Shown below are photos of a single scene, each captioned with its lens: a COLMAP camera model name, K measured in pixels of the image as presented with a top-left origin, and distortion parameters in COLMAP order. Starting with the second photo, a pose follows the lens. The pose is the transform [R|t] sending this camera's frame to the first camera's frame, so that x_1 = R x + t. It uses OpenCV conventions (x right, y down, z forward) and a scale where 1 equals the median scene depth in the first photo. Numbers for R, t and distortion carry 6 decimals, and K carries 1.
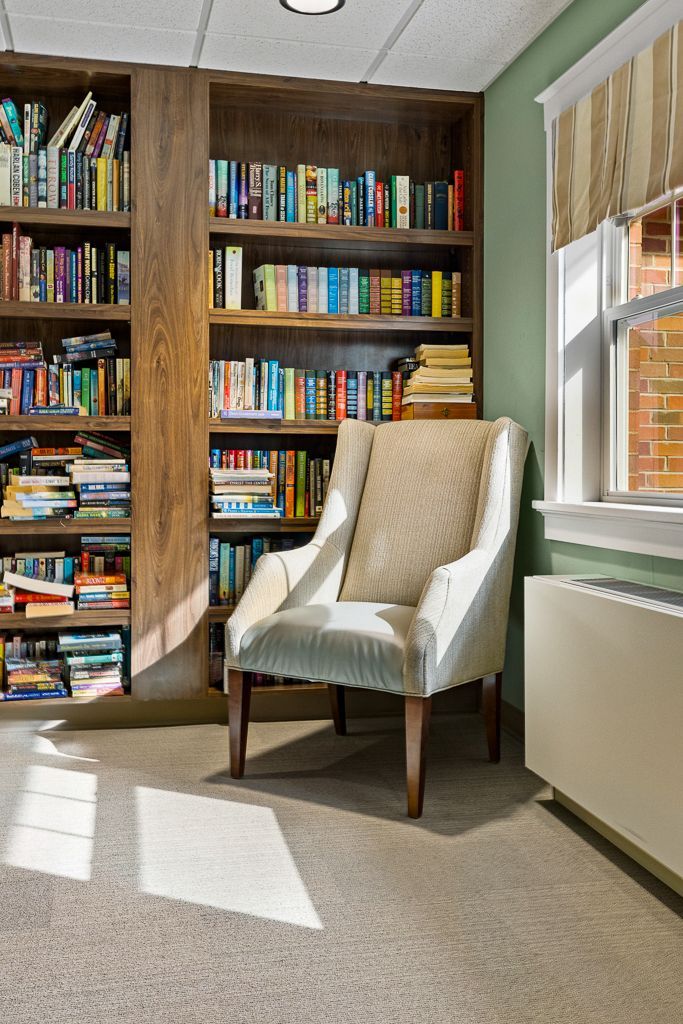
lens RADIAL K [[1004.1, 0, 342.8], [0, 1004.1, 484.7], [0, 0, 1]] dist [-0.014104, 0.000000]
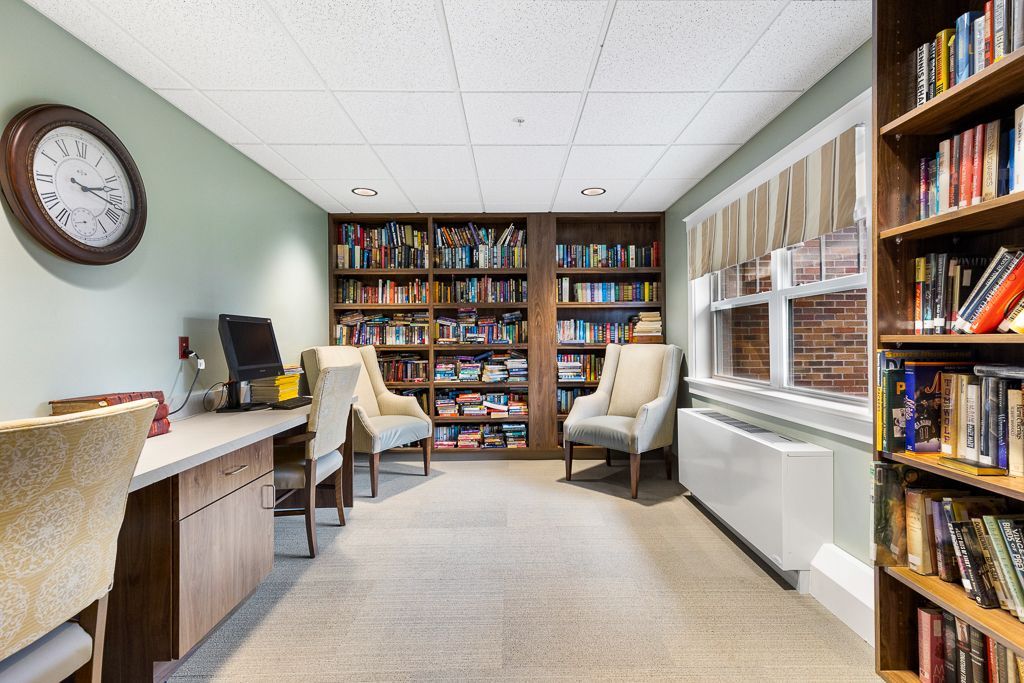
lens RADIAL K [[462.3, 0, 519.7], [0, 462.3, 339.9], [0, 0, 1]] dist [0.005797, -0.000995]
pose [[0.977843, -0.010712, -0.209066, 0.025951], [0.007323, 0.999829, -0.016979, -0.056309], [0.209212, 0.015072, 0.977754, -0.213790]]
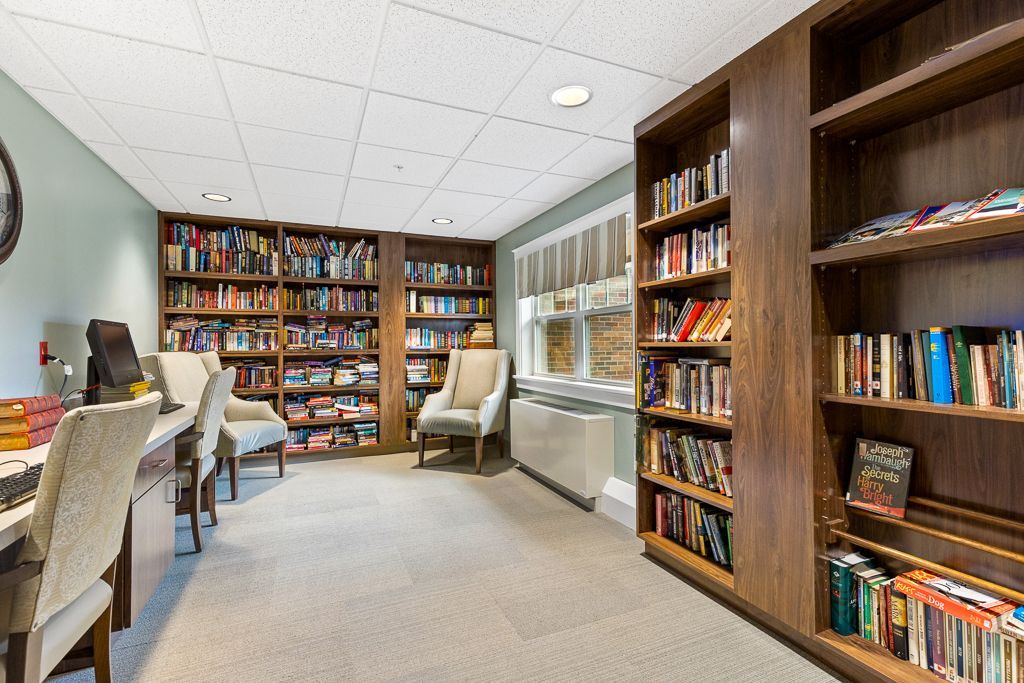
lens RADIAL K [[462.3, 0, 517.3], [0, 462.3, 342.2], [0, 0, 1]] dist [0.005797, -0.000995]
pose [[0.981770, -0.009249, 0.189849, -0.068955], [0.013728, 0.999657, -0.022290, -0.052182], [-0.189578, 0.024490, 0.981560, -0.415276]]
